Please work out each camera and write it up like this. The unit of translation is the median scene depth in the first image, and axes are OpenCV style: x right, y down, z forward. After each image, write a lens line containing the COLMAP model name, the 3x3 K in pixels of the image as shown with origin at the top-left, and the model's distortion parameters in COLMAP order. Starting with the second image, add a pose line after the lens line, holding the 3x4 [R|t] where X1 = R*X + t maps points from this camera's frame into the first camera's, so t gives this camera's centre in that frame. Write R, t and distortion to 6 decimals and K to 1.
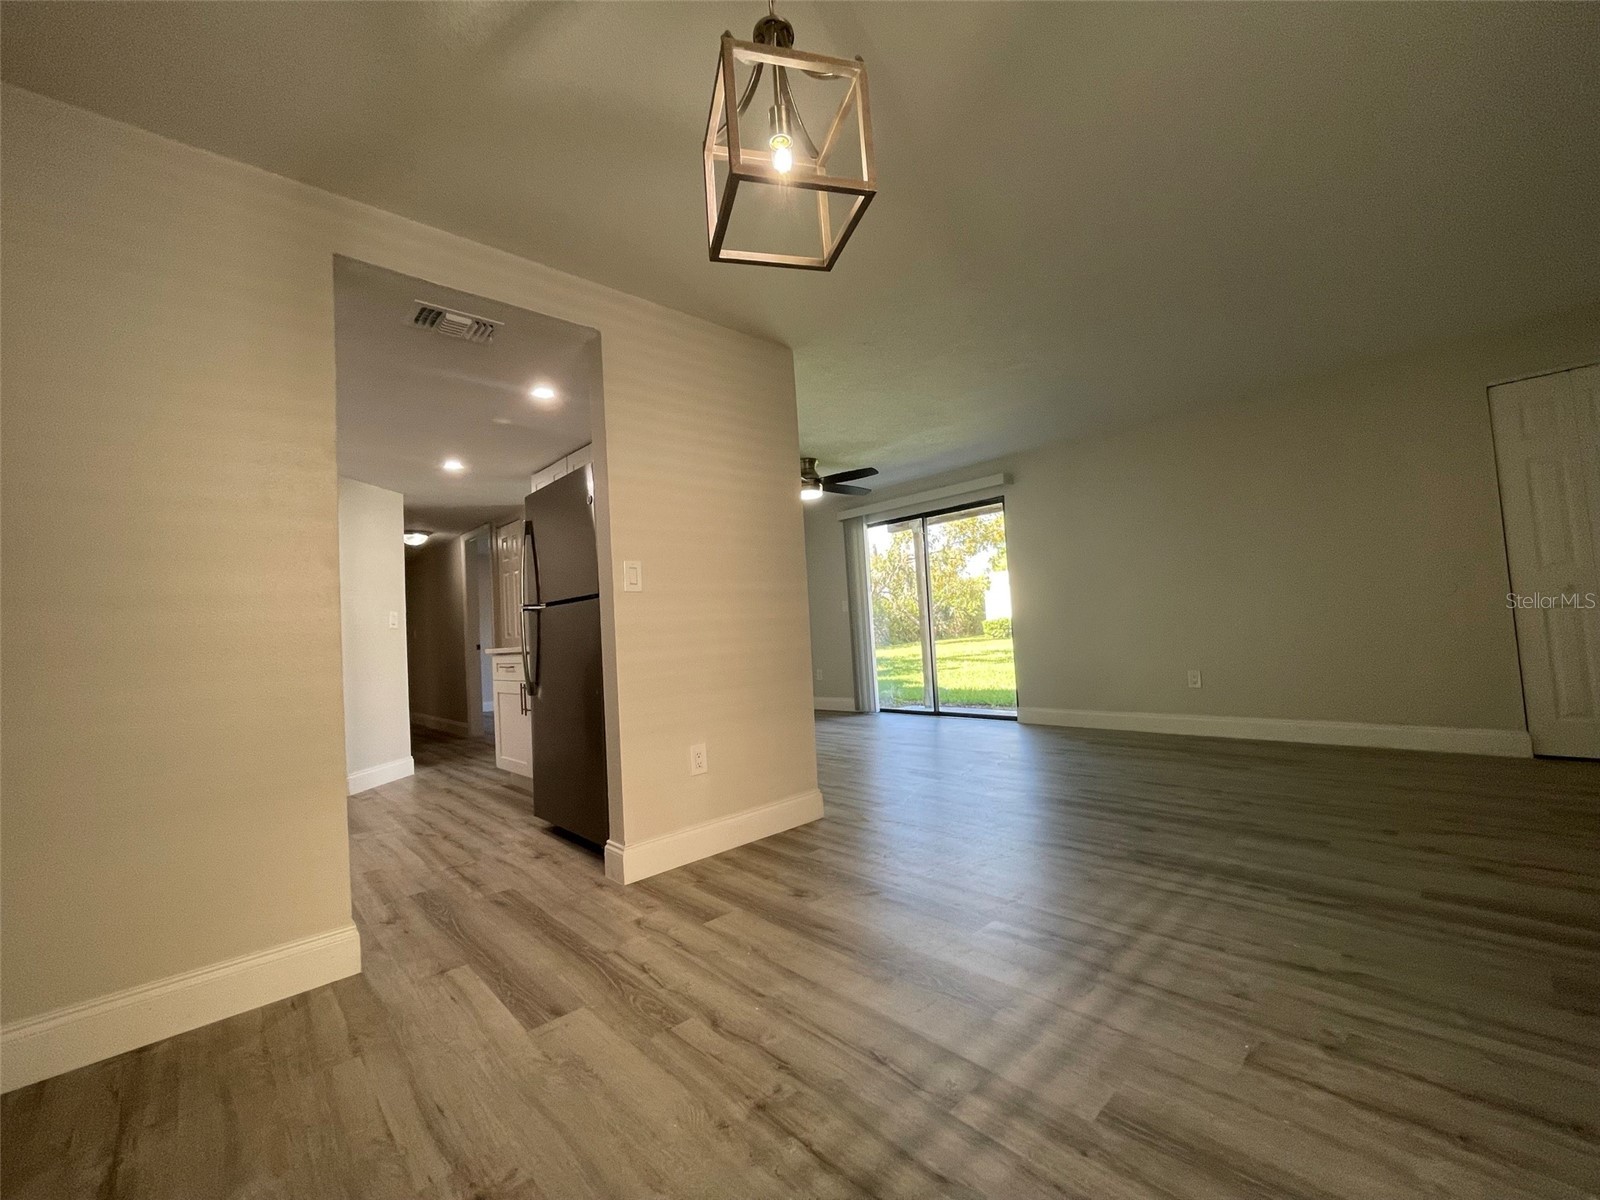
lens RADIAL K [[649.1, 0, 799.3], [0, 649.1, 600.0], [0, 0, 1]] dist [-0.003573, 0.000086]
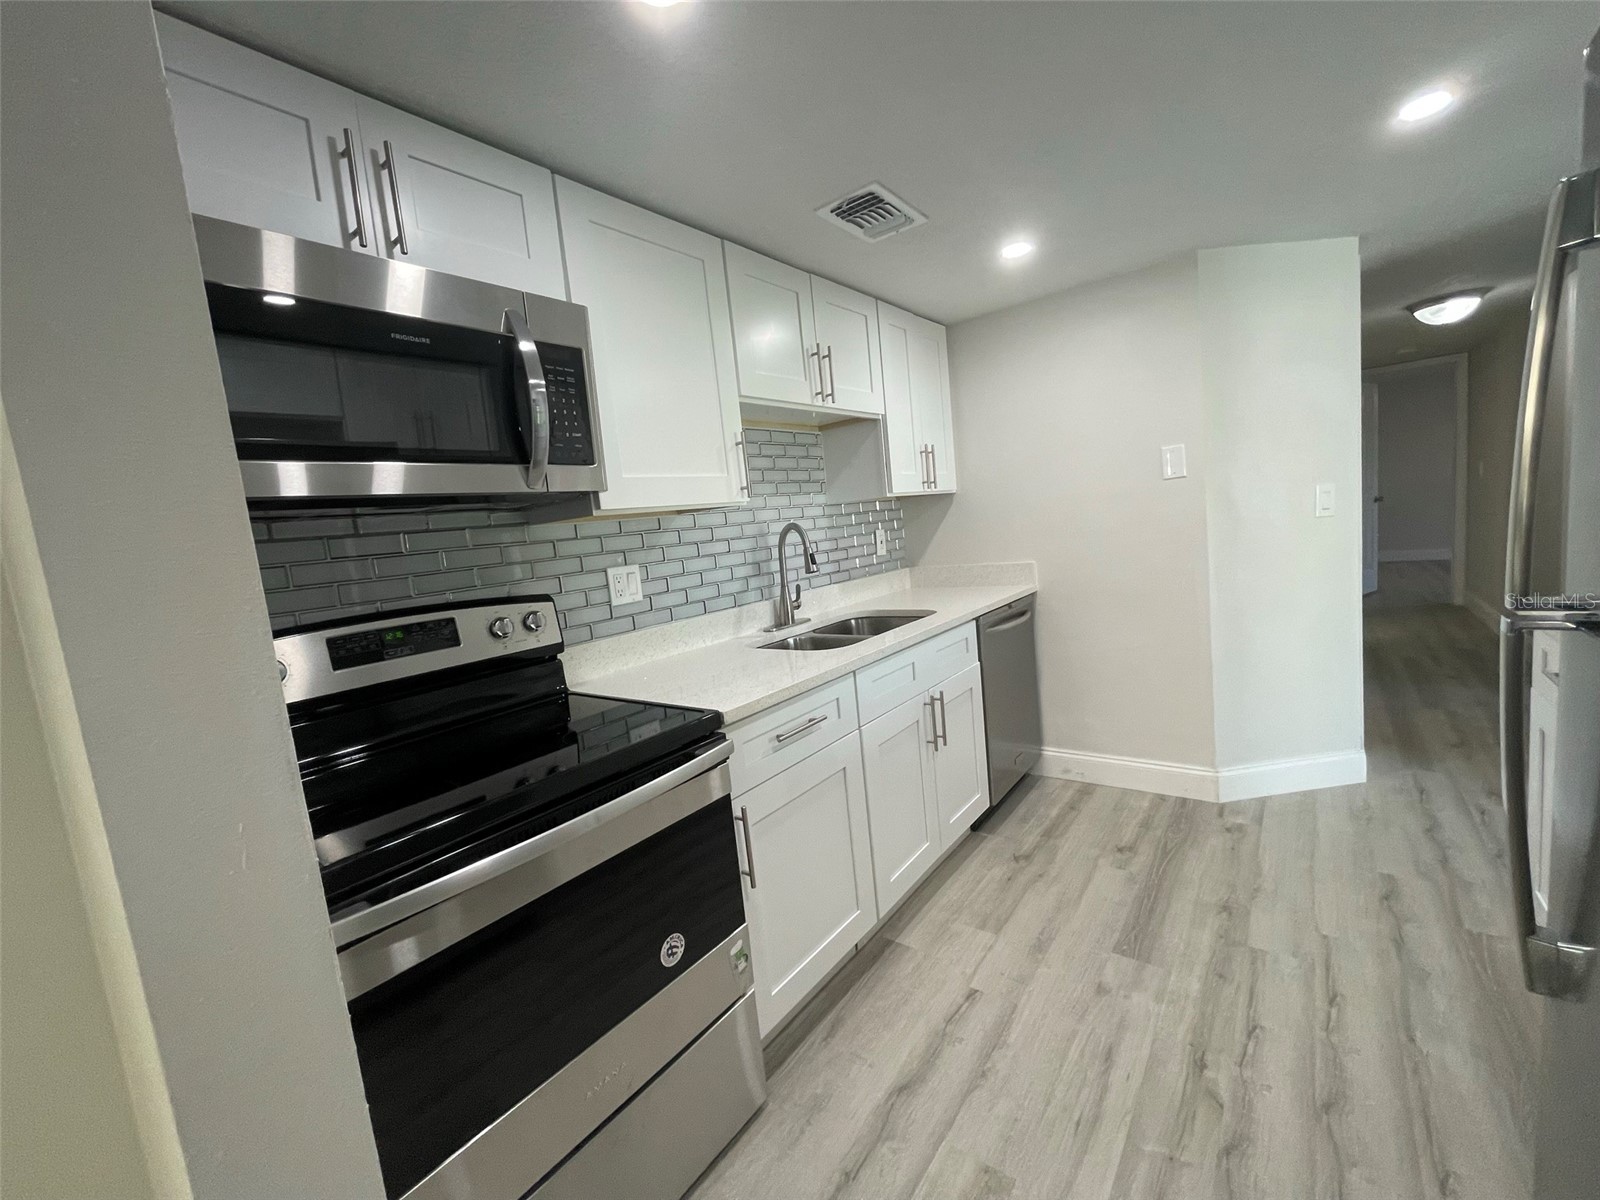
lens RADIAL K [[649.1, 0, 799.8], [0, 649.1, 601.2], [0, 0, 1]] dist [-0.003573, 0.000086]
pose [[0.168224, 0.158101, -0.972988, -0.163819], [0.139328, 0.973331, 0.182246, -0.042587], [0.975853, -0.166223, 0.141710, 0.469676]]
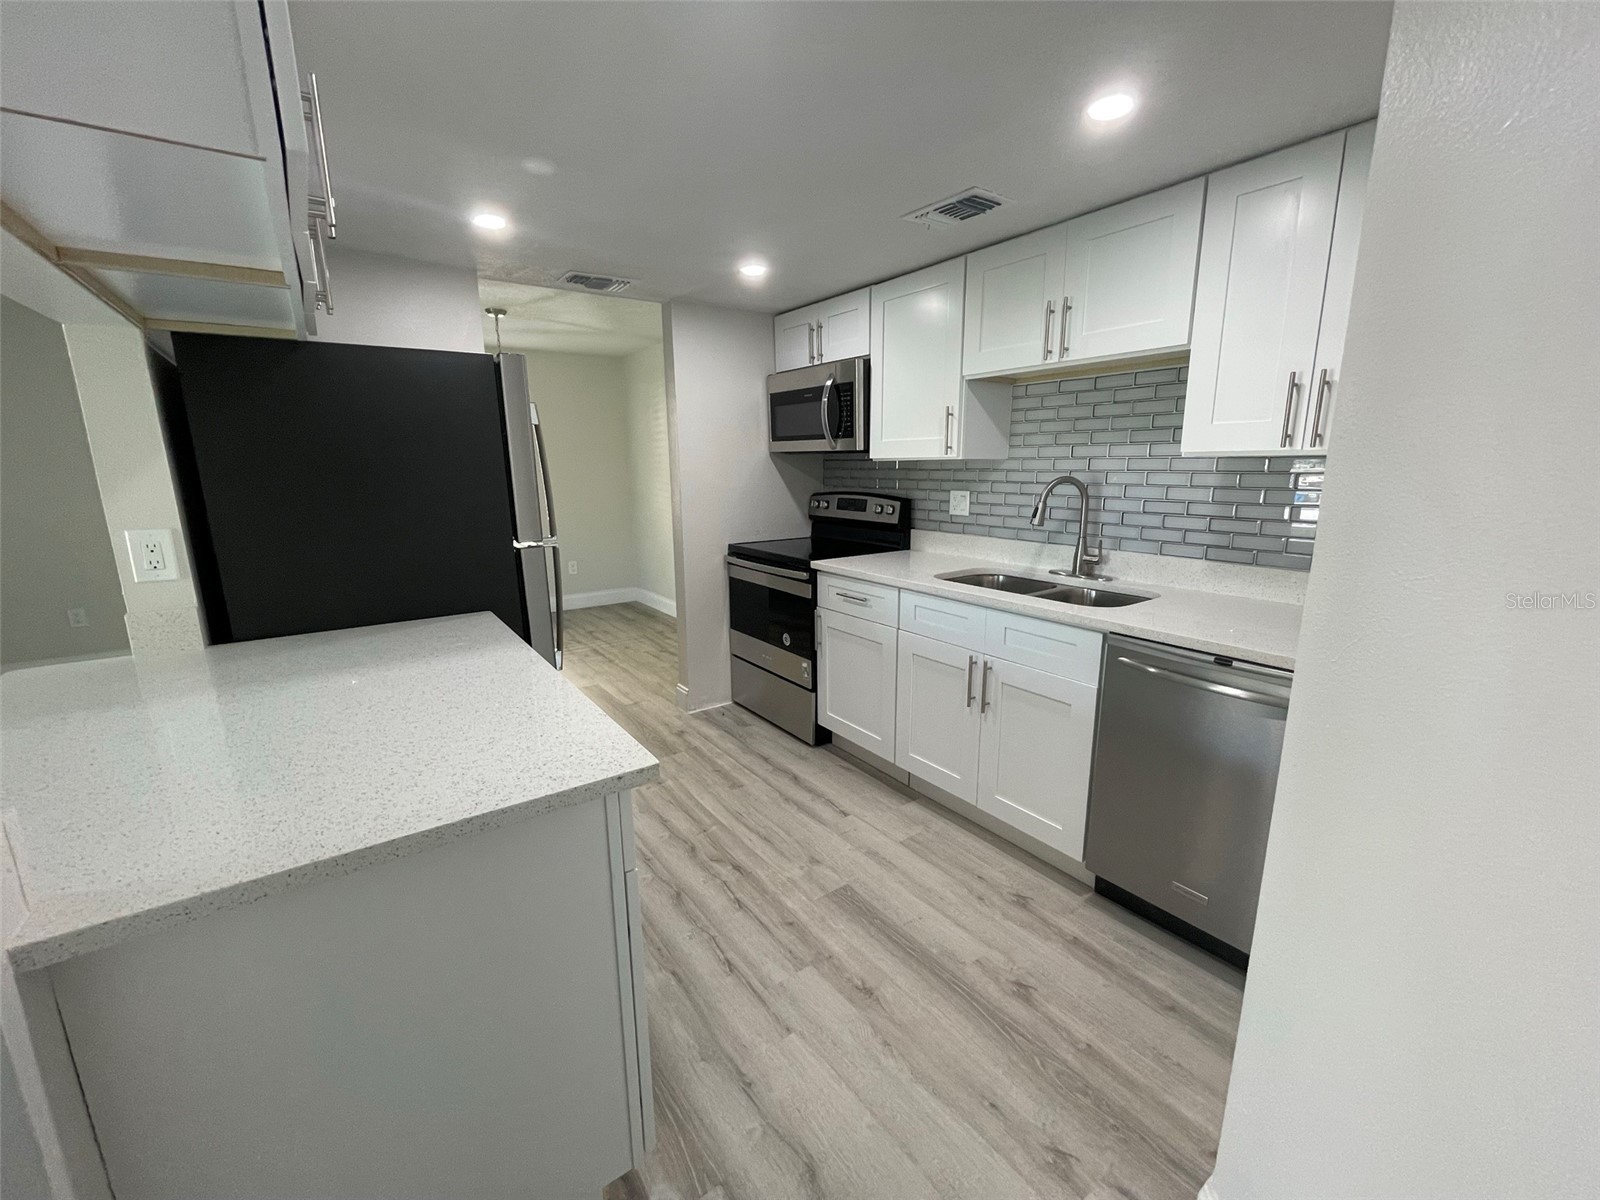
lens RADIAL K [[649.1, 0, 797.6], [0, 649.1, 602.2], [0, 0, 1]] dist [-0.003573, 0.000086]
pose [[-0.989352, 0.041948, 0.139369, -0.490350], [0.063800, 0.985657, 0.156234, -0.008847], [-0.130816, 0.163462, -0.977838, 1.044394]]
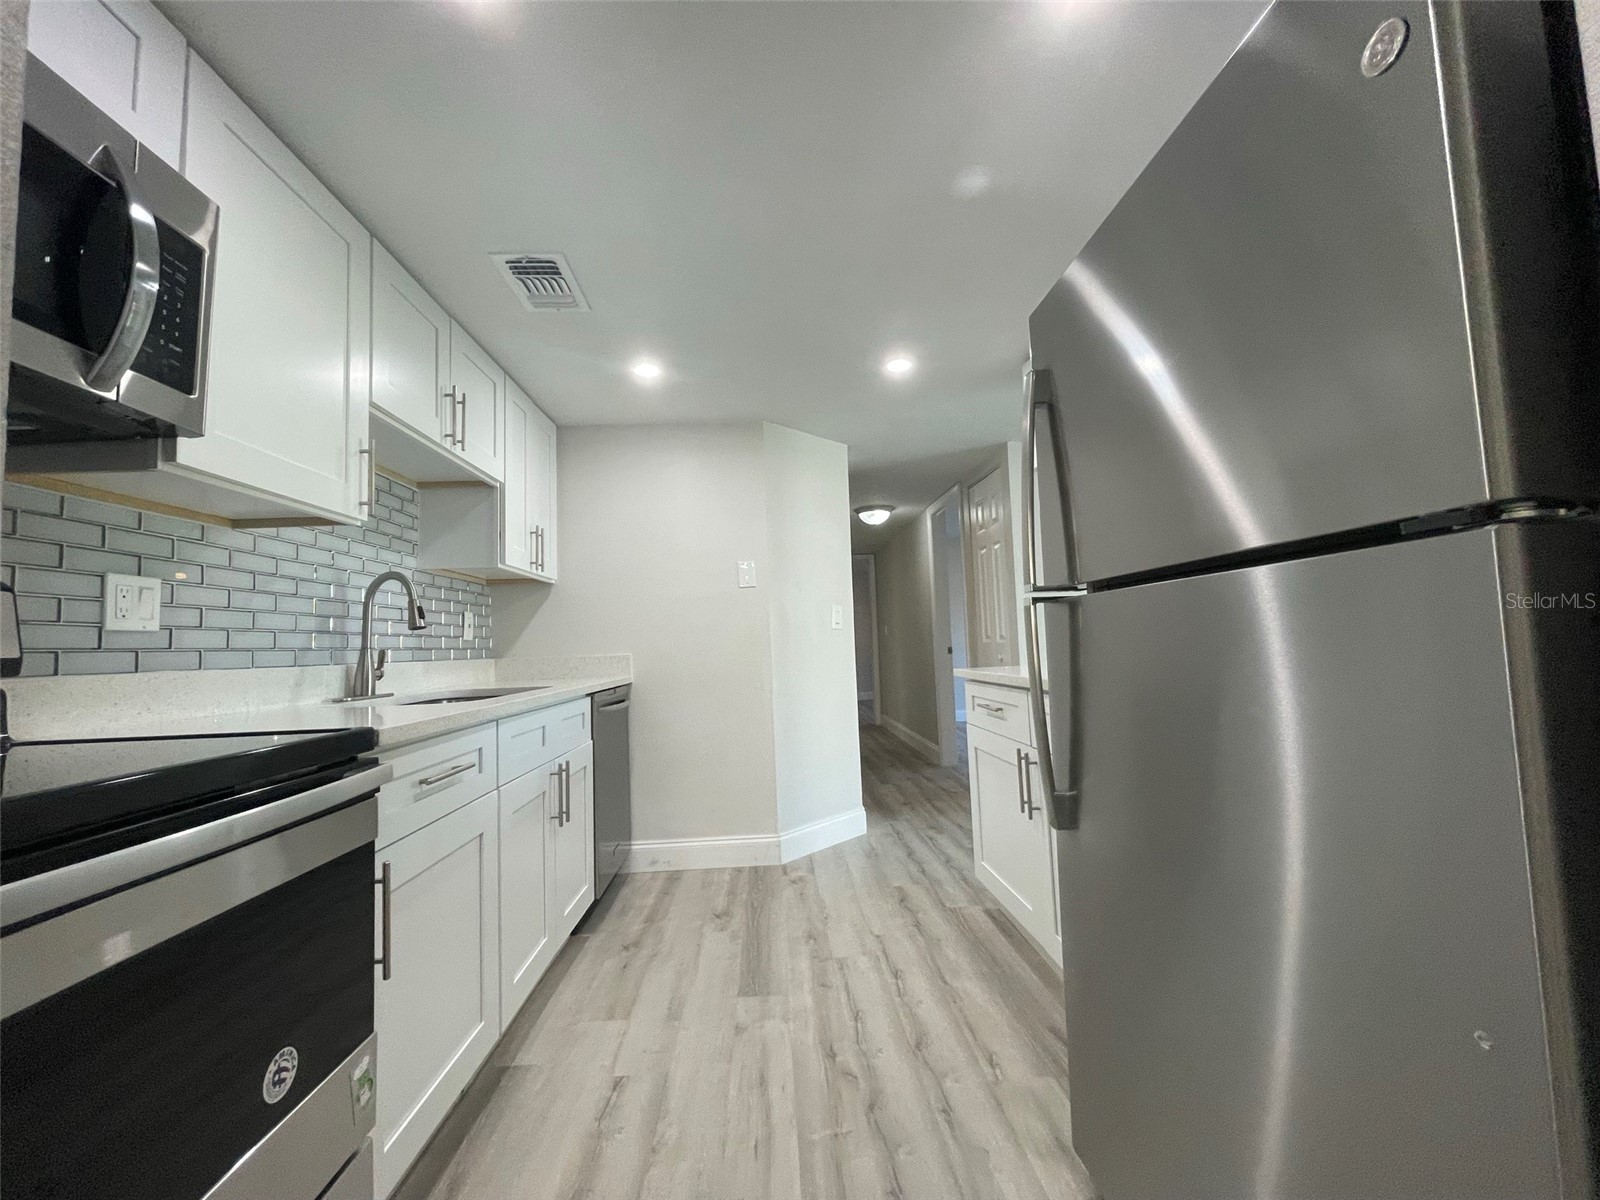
lens RADIAL K [[649.1, 0, 799.8], [0, 649.1, 601.8], [0, 0, 1]] dist [-0.003573, 0.000086]
pose [[0.768094, -0.009882, -0.640261, -0.184320], [0.019751, 0.999771, 0.008264, 0.006376], [0.640033, -0.018993, 0.768113, 0.396188]]
